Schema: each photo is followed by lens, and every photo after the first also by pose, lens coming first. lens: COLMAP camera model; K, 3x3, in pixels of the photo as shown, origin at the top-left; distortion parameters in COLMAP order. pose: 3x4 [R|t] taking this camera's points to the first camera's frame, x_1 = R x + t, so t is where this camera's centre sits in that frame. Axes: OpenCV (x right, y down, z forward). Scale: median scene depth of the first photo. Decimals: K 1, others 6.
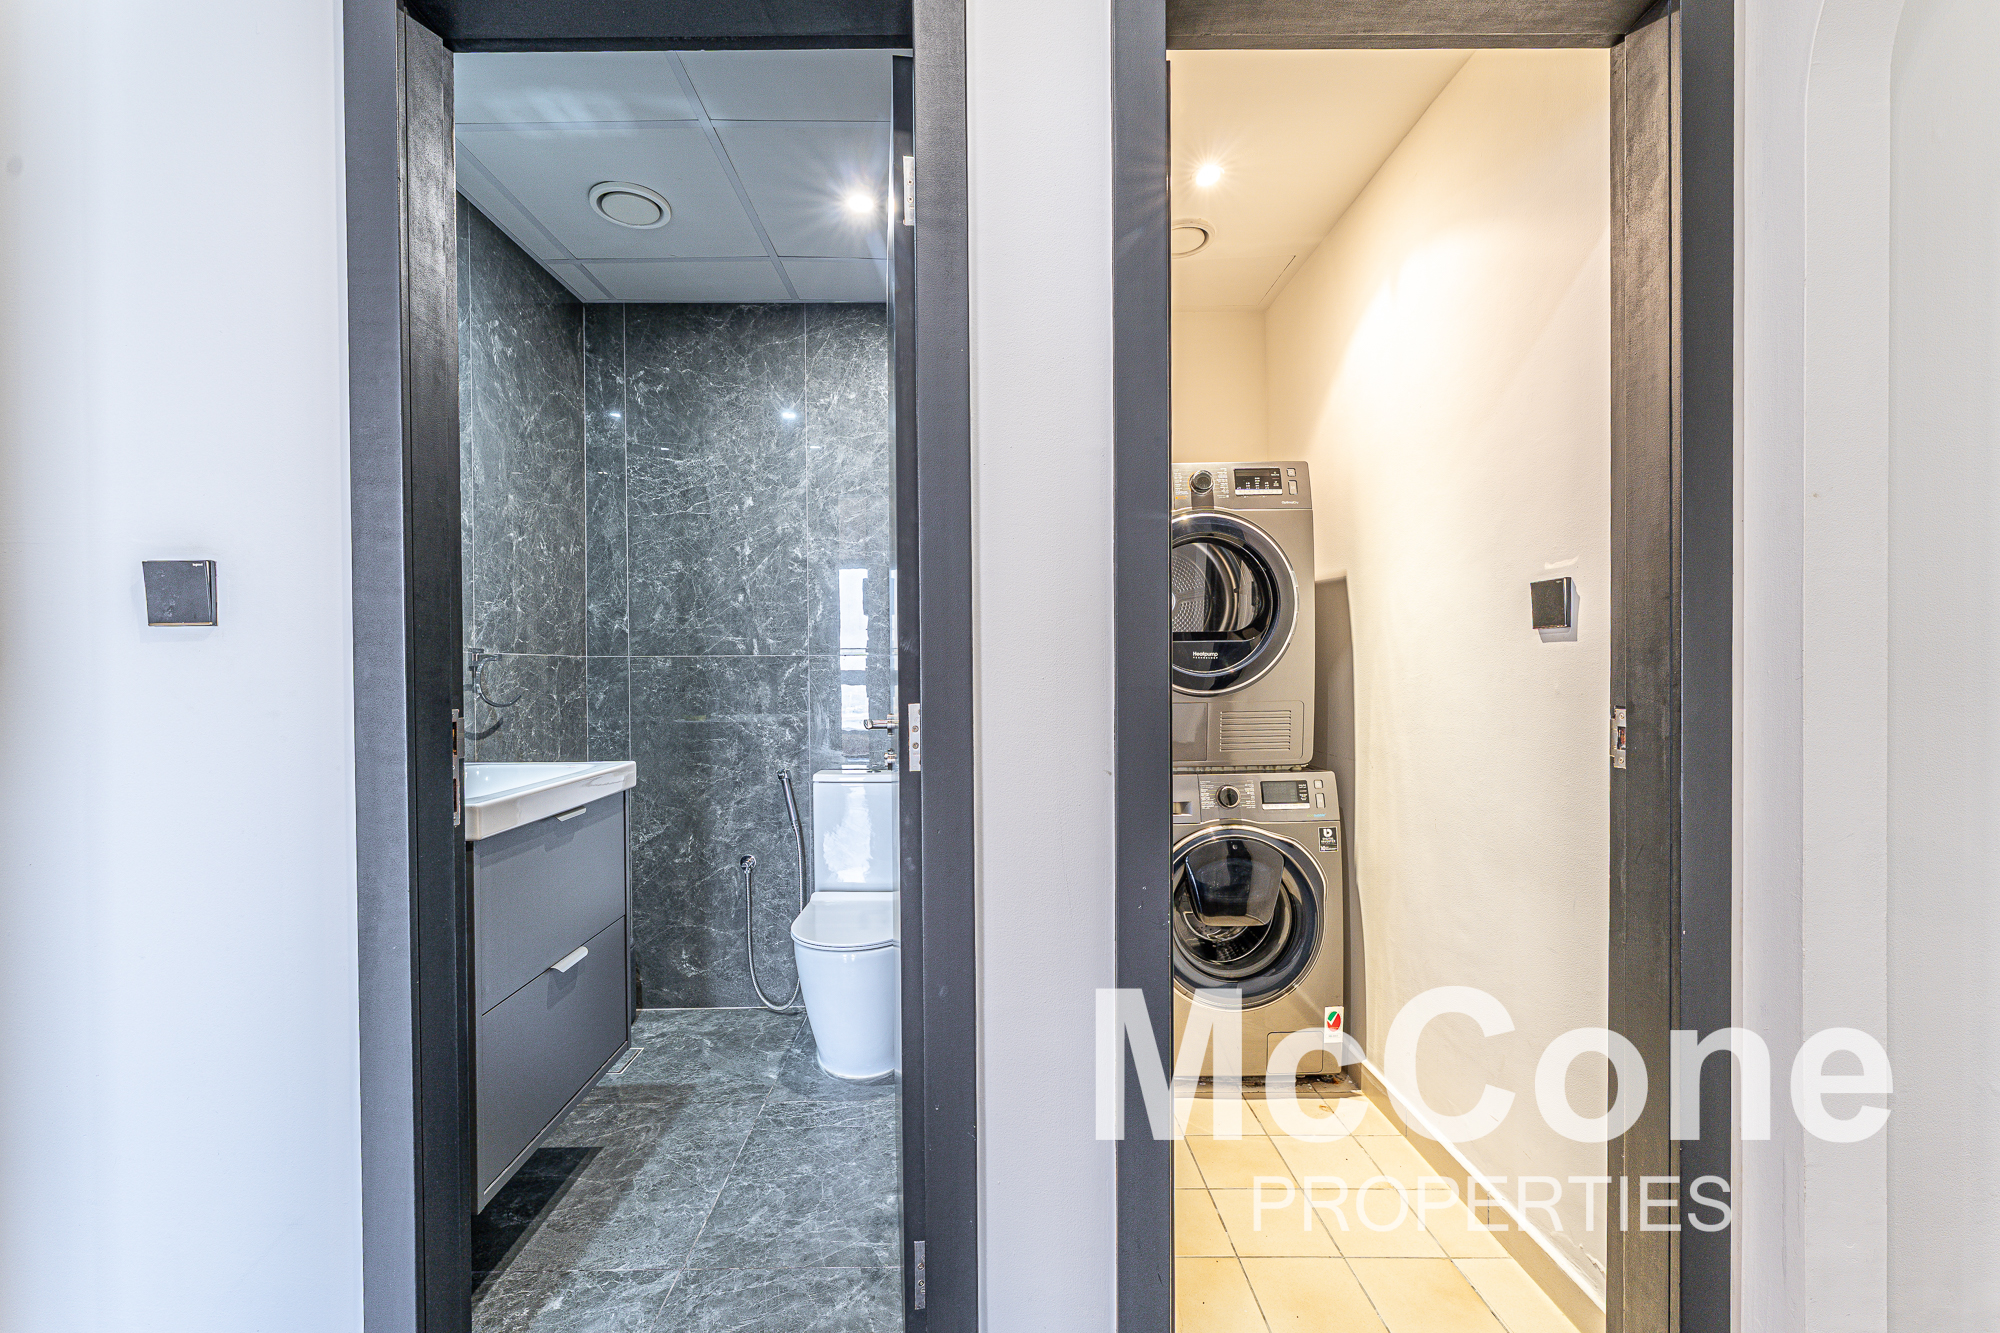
lens RADIAL K [[802.7, 0, 989.7], [0, 802.7, 674.5], [0, 0, 1]] dist [0.002119, -0.000446]
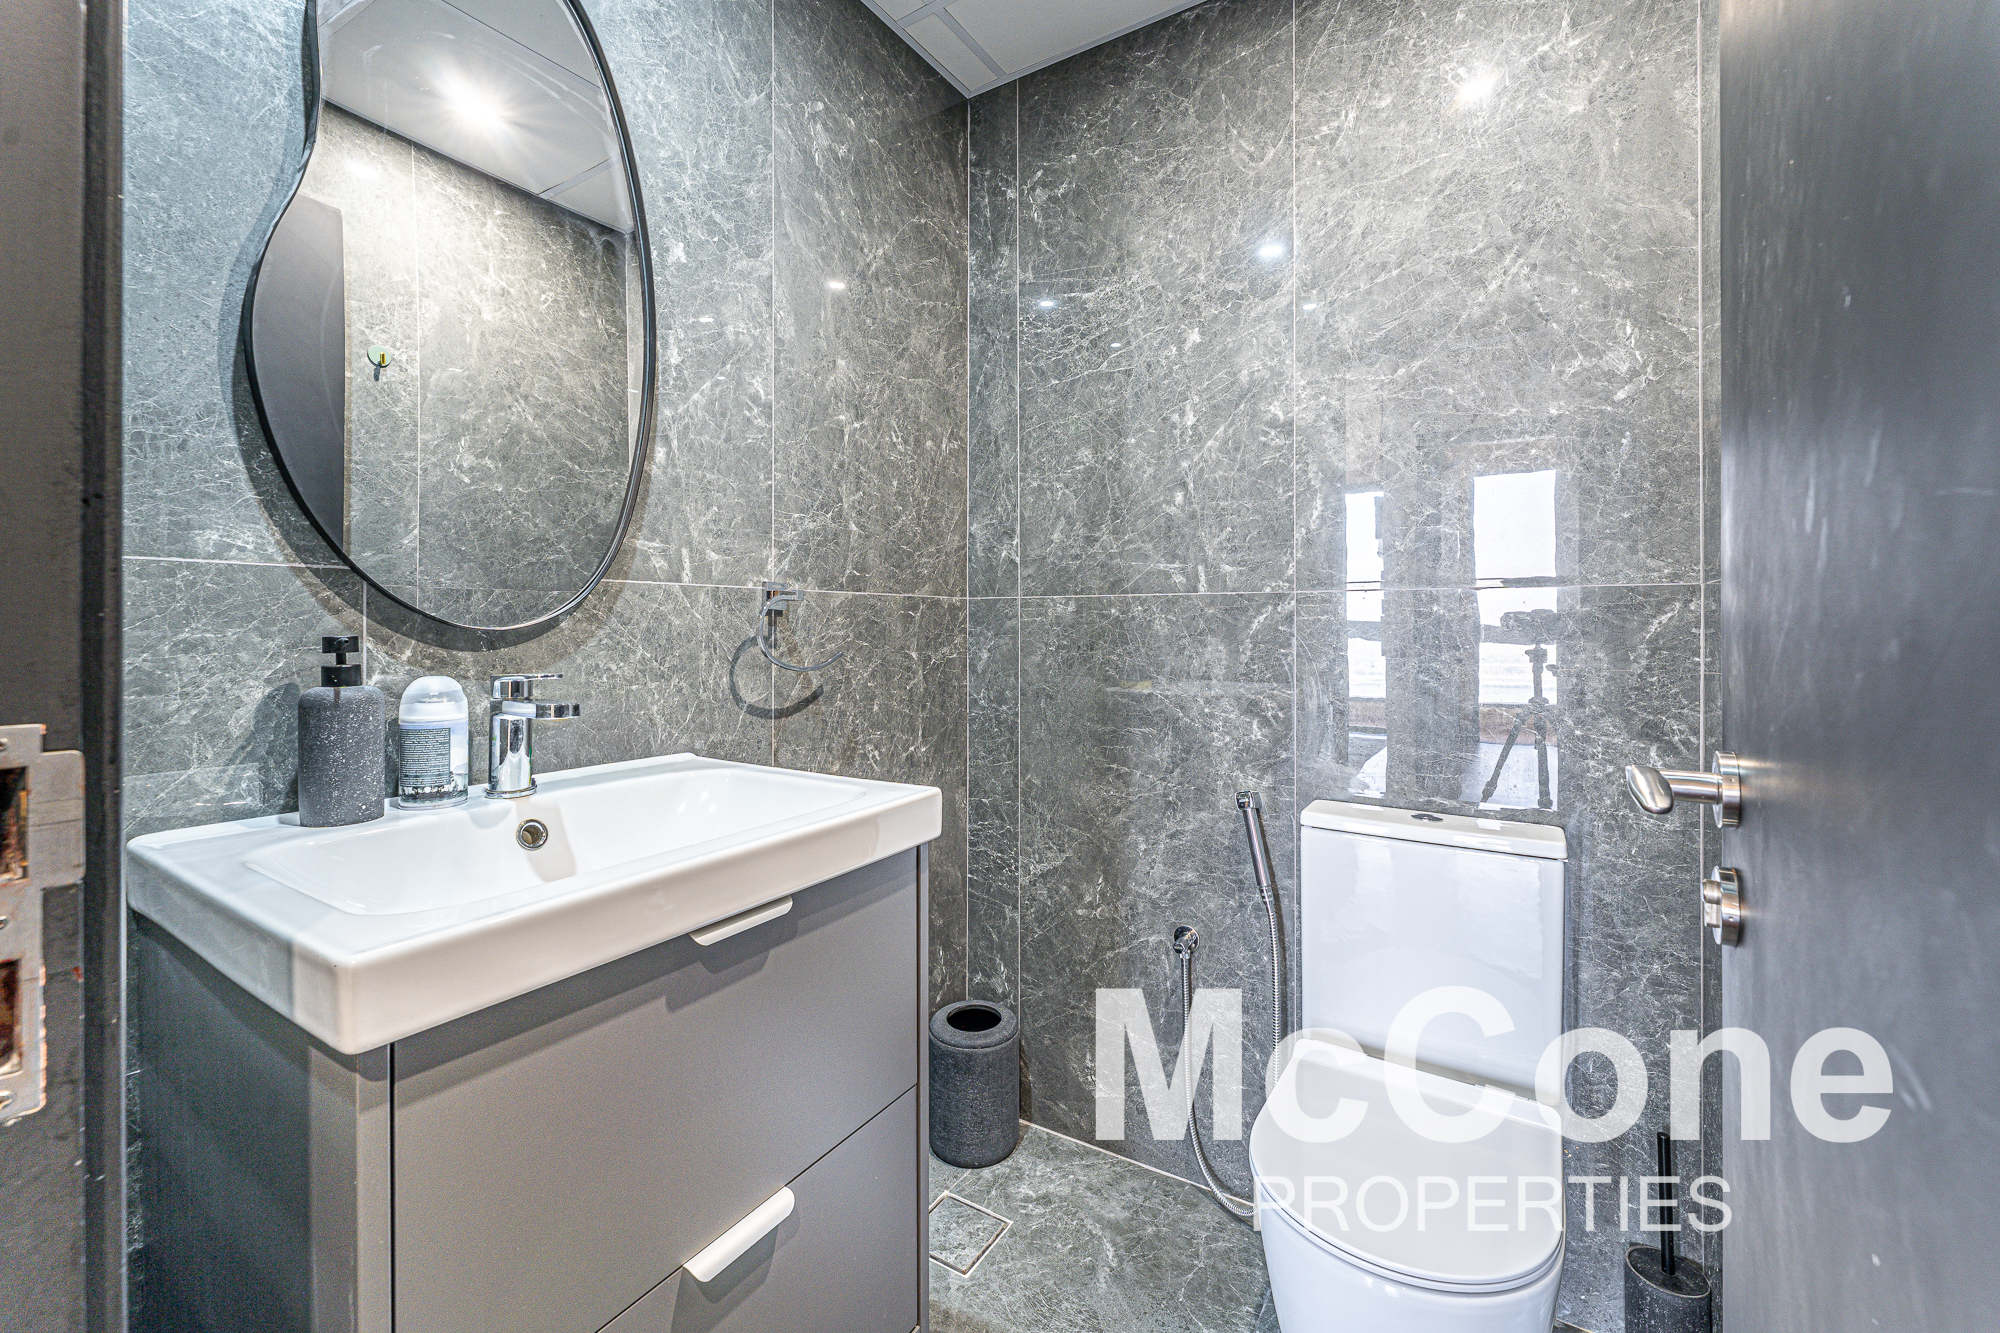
lens RADIAL K [[802.7, 0, 991.0], [0, 802.7, 626.9], [0, 0, 1]] dist [0.002119, -0.000446]
pose [[0.828871, 0.008000, -0.559382, -0.089017], [-0.007986, 0.999965, 0.002468, 0.001159], [0.559382, 0.002422, 0.828906, 0.423782]]
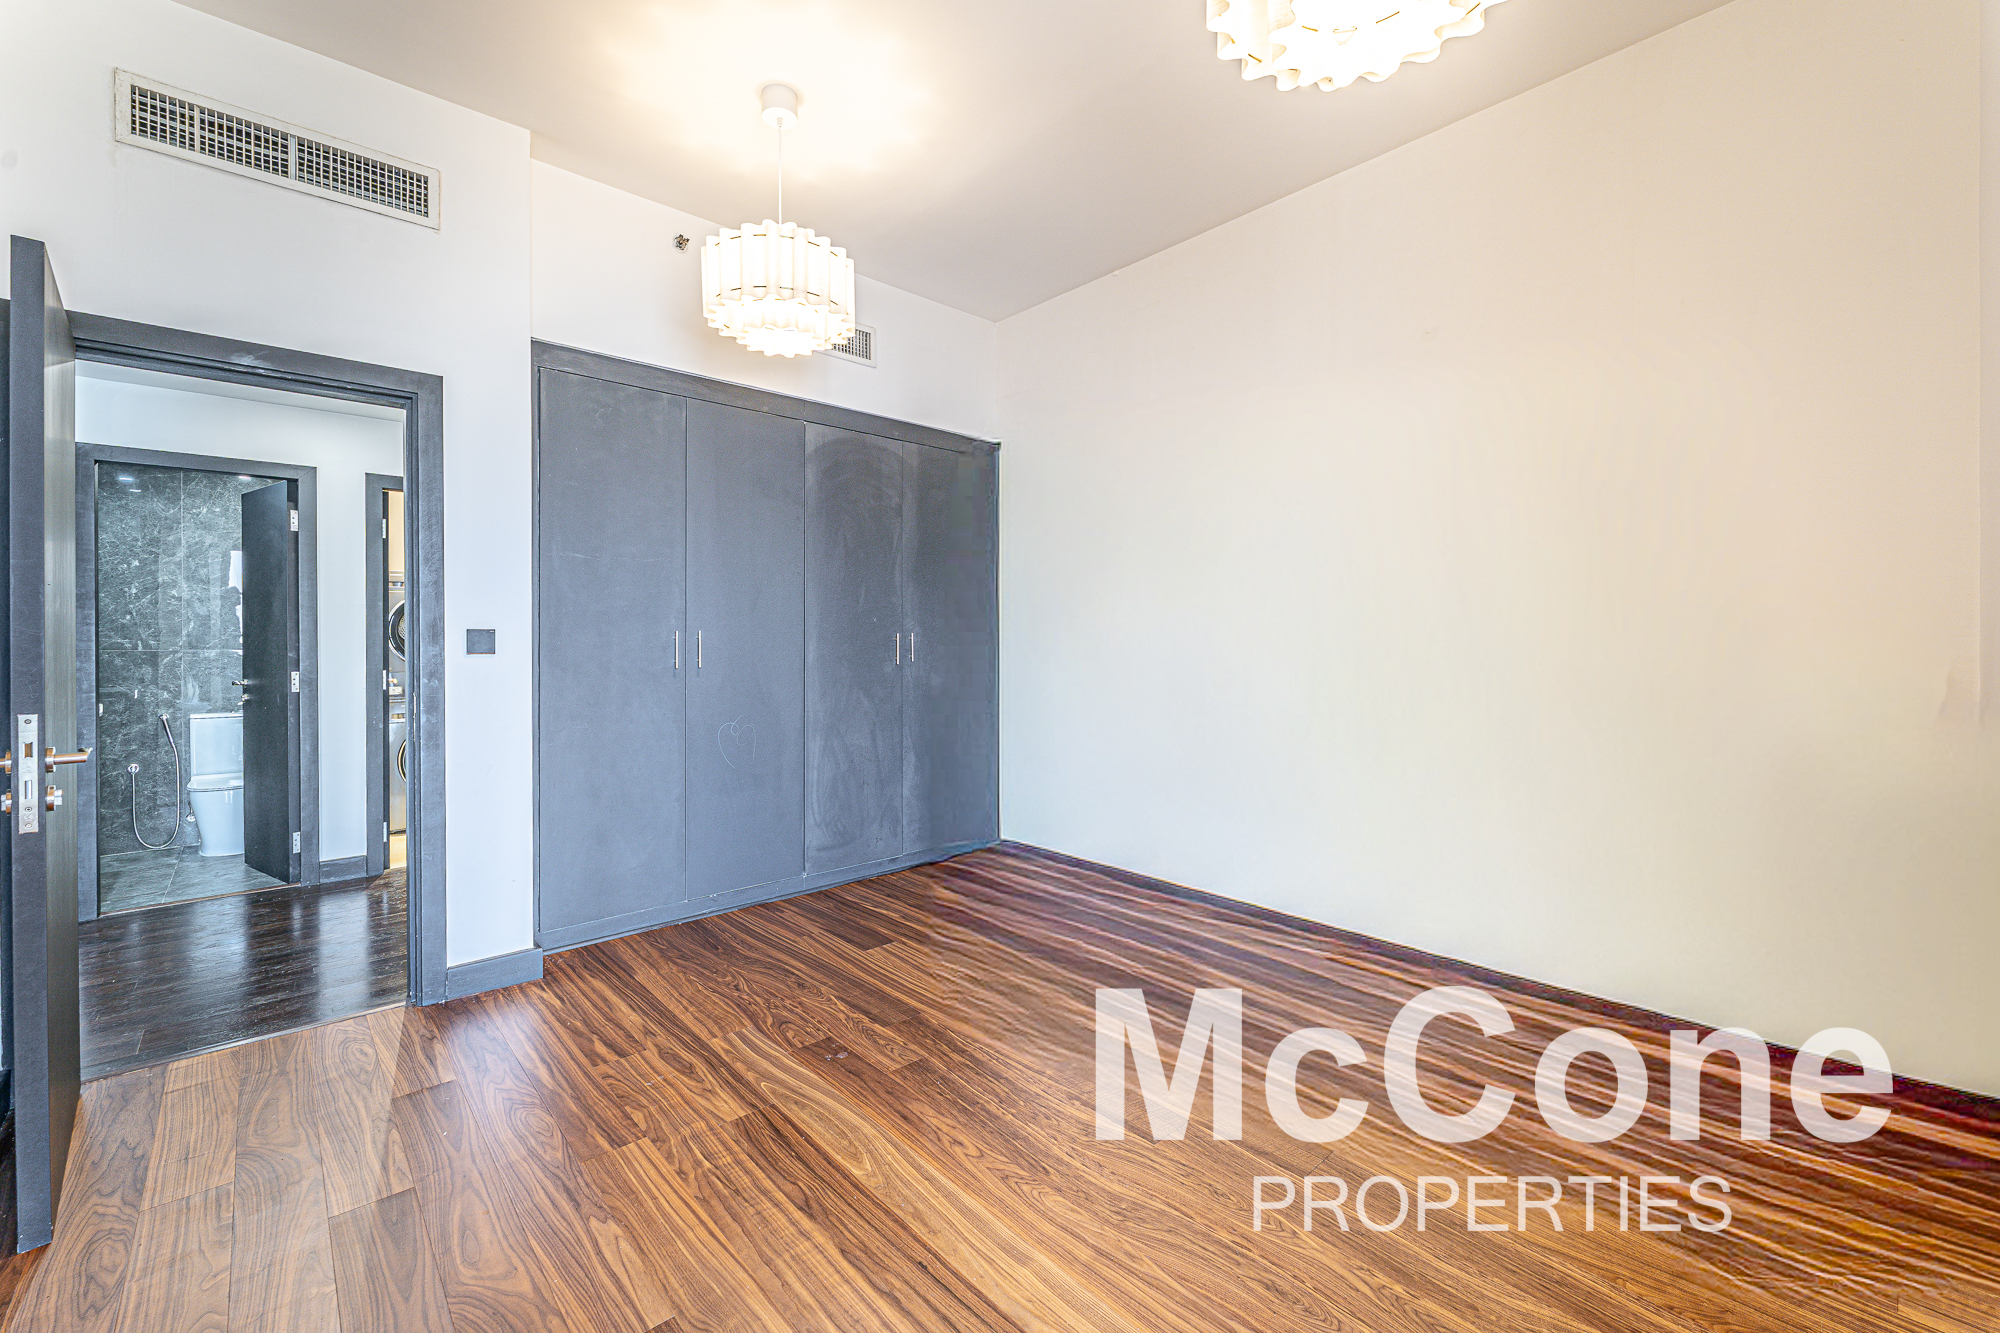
lens RADIAL K [[802.7, 0, 998.1], [0, 802.7, 638.2], [0, 0, 1]] dist [0.002119, -0.000446]
pose [[0.740022, 0.004620, 0.672566, -0.086376], [0.007650, 0.999854, -0.015286, -0.009440], [-0.672539, 0.016457, 0.739879, -1.591069]]
